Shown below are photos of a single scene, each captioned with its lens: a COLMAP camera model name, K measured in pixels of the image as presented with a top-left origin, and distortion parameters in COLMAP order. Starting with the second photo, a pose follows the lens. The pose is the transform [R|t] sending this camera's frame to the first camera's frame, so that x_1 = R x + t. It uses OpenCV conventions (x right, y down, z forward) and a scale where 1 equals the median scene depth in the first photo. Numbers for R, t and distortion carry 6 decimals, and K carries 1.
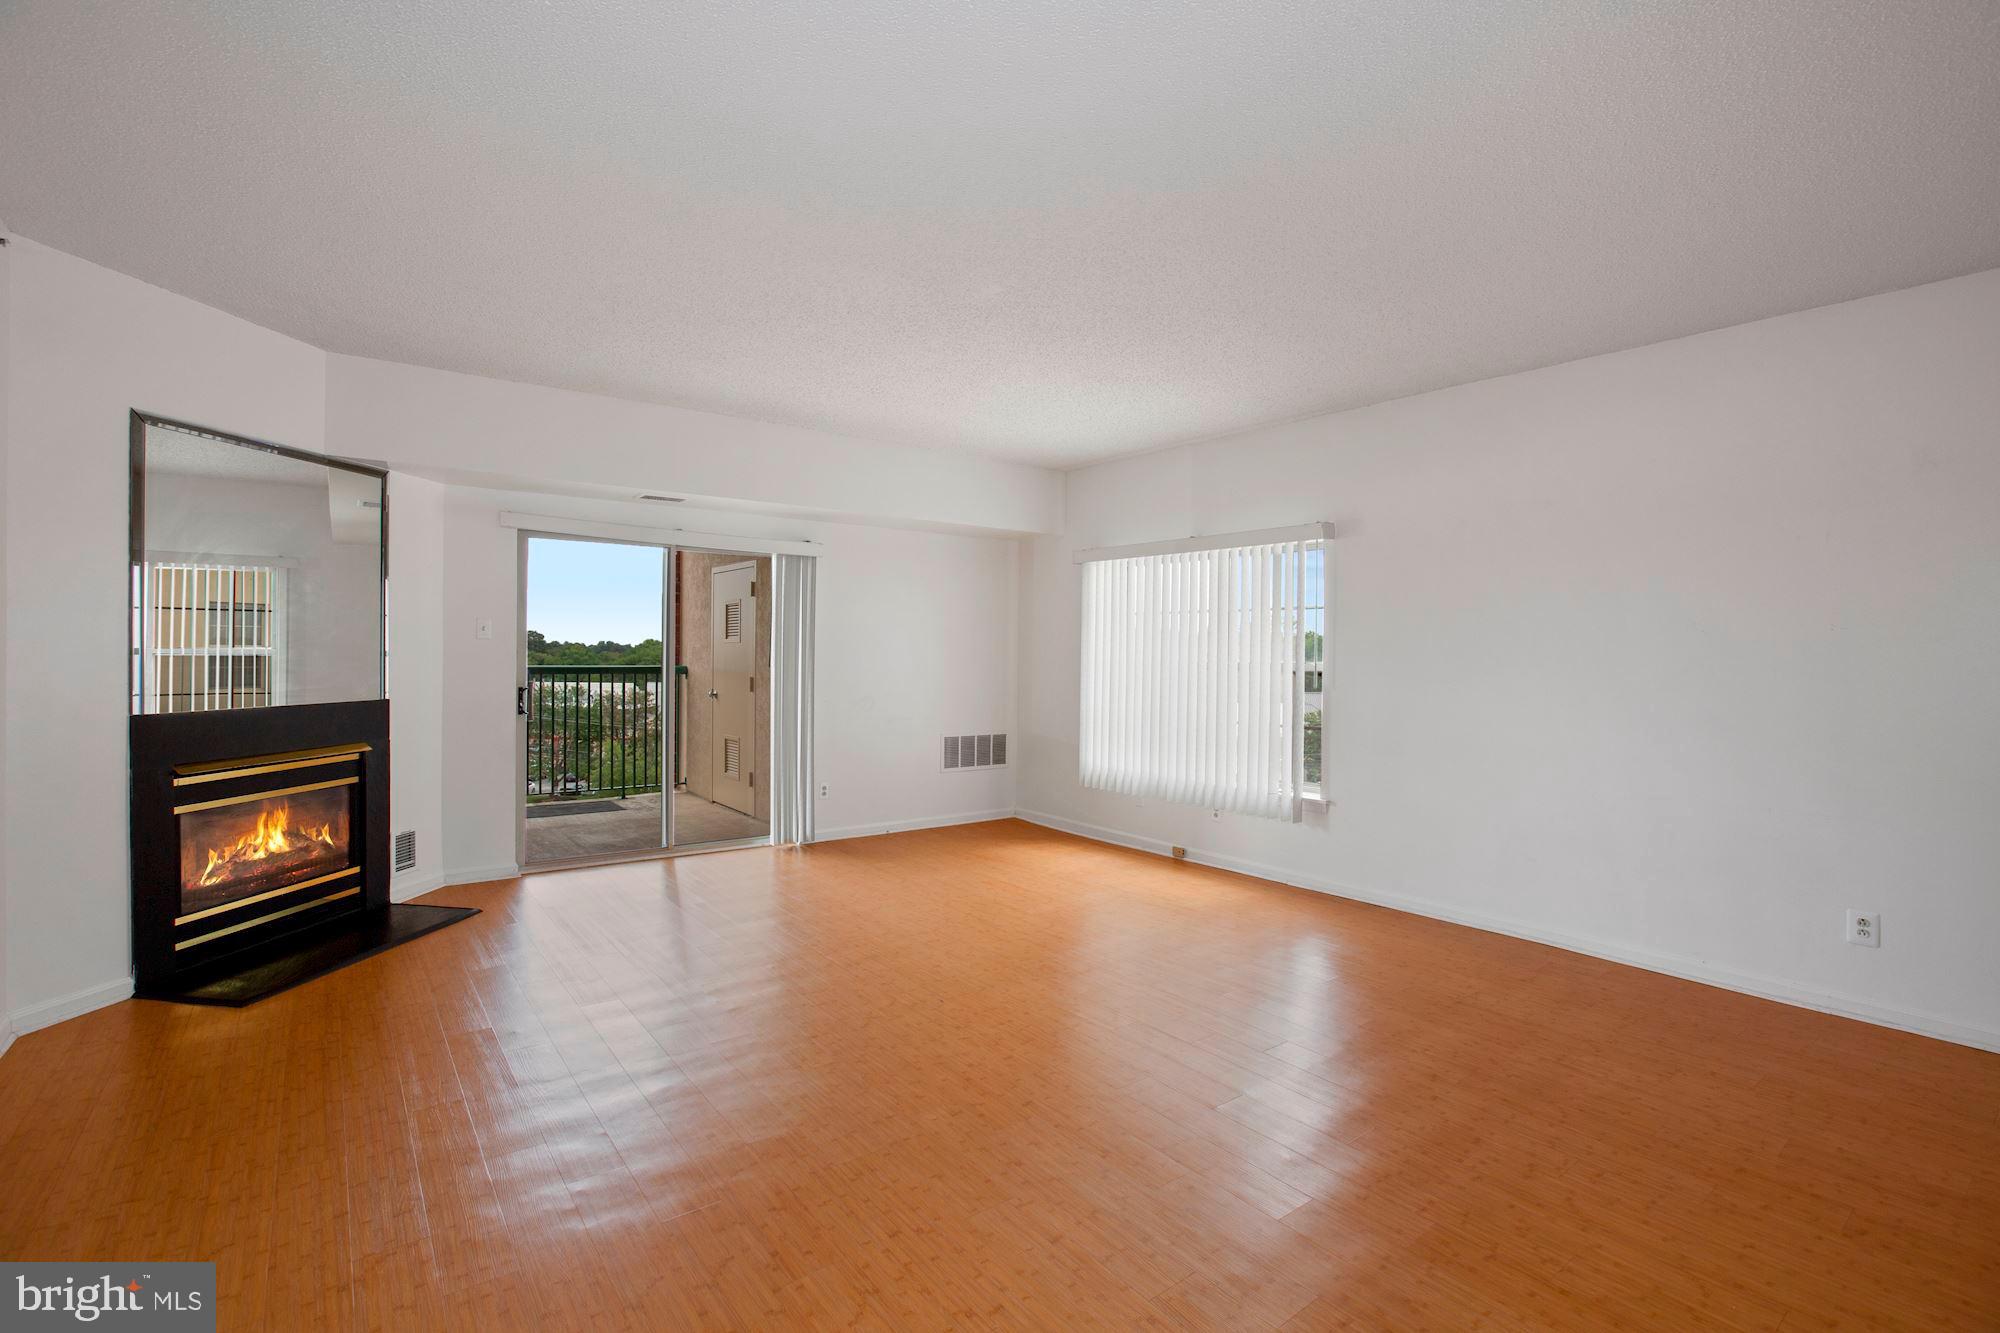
lens RADIAL K [[919.3, 0, 989.4], [0, 919.3, 665.3], [0, 0, 1]] dist [-0.047662, 0.014275]
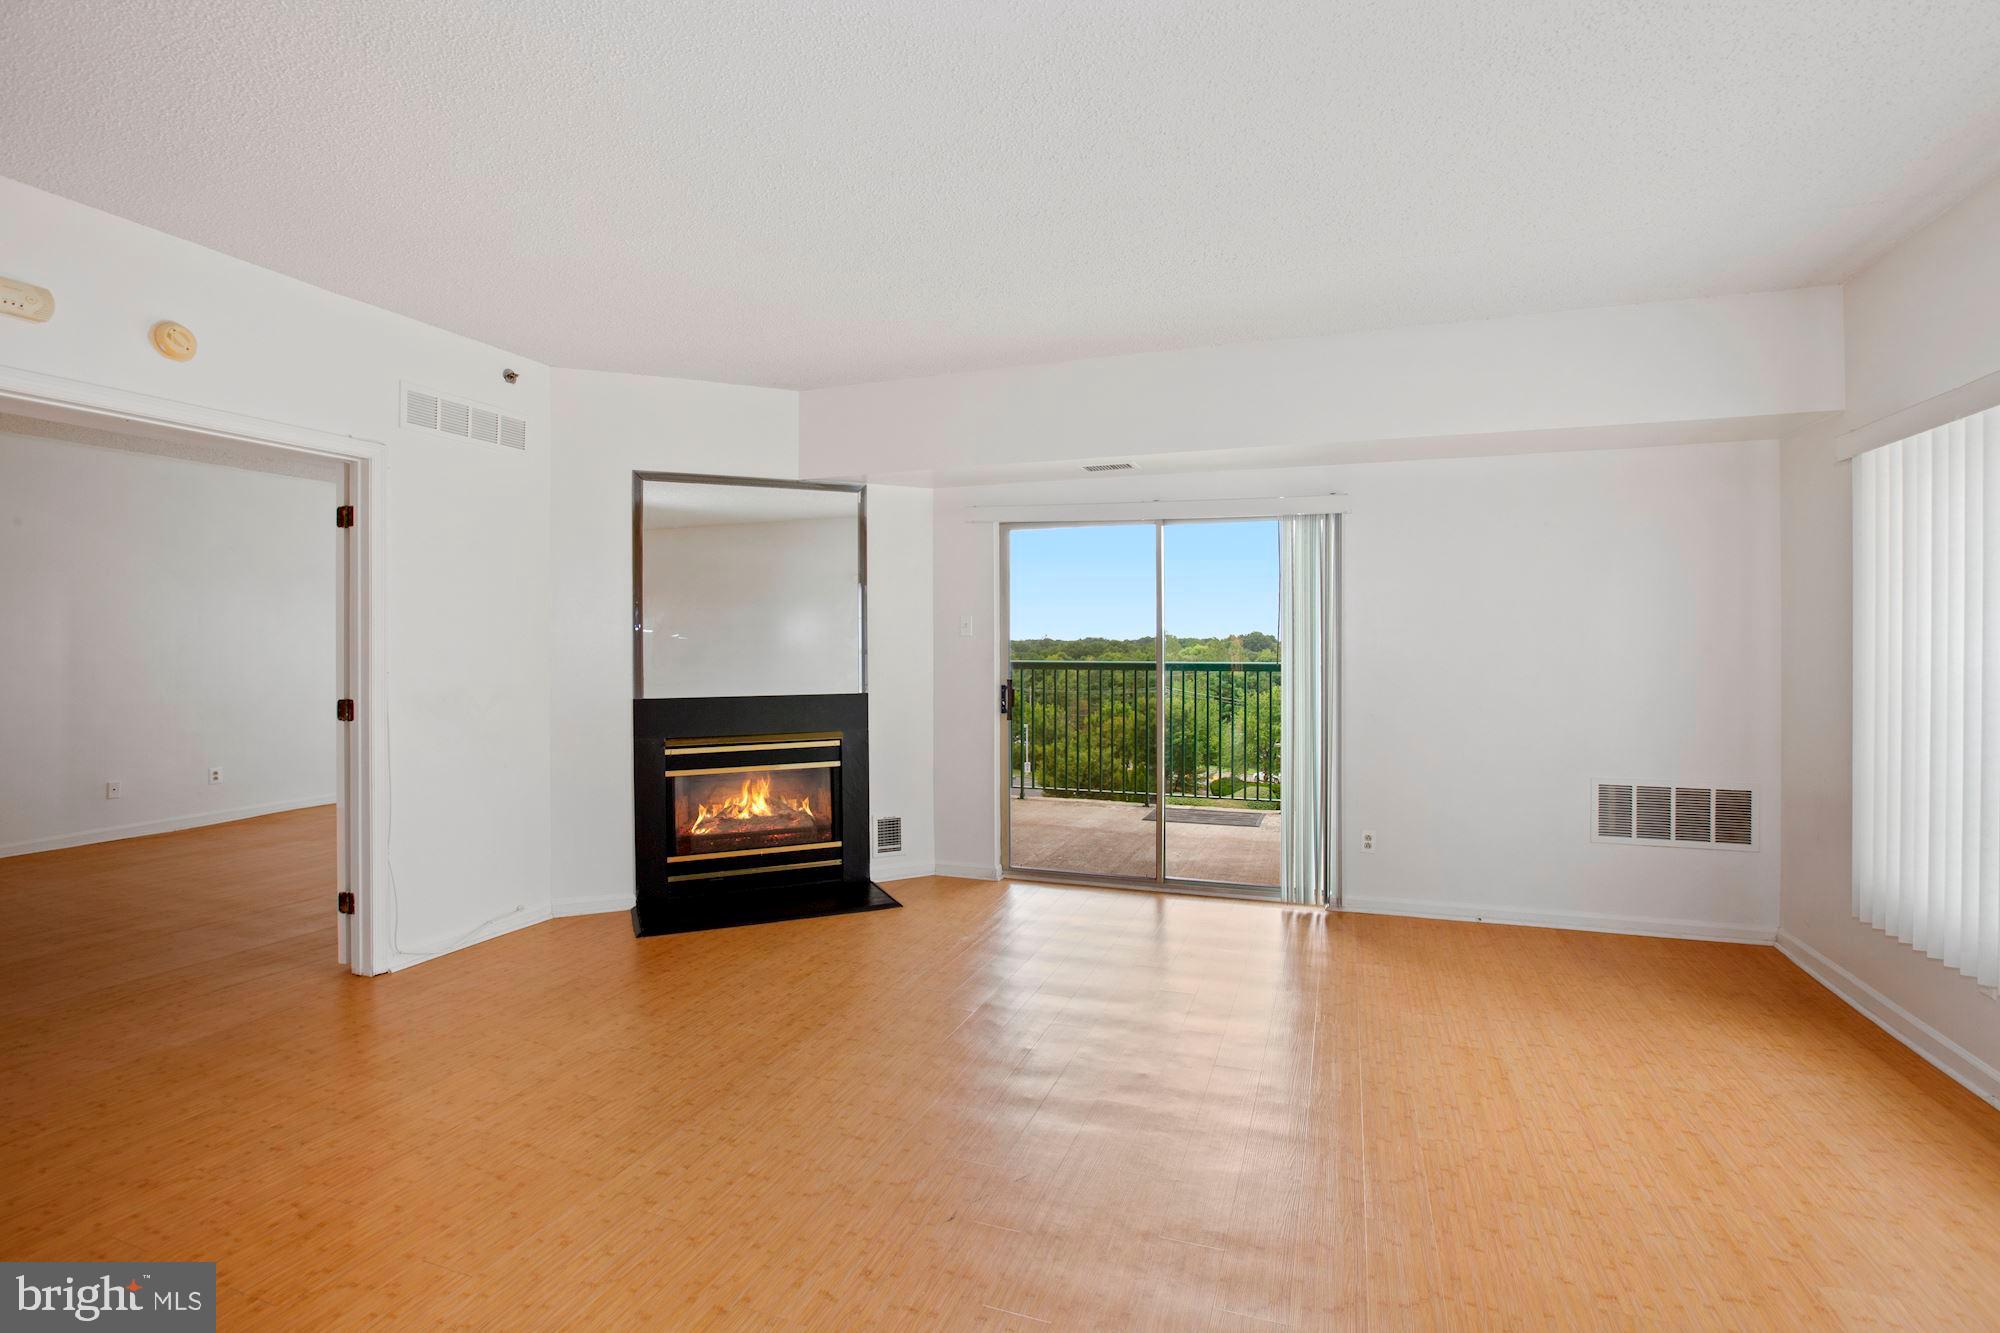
lens RADIAL K [[919.3, 0, 1023.1], [0, 919.3, 652.0], [0, 0, 1]] dist [-0.047662, 0.014275]
pose [[0.543053, -0.006301, -0.839675, 0.379227], [-0.004029, 0.999941, -0.010109, -0.001267], [0.839689, 0.008873, 0.542995, 0.562722]]
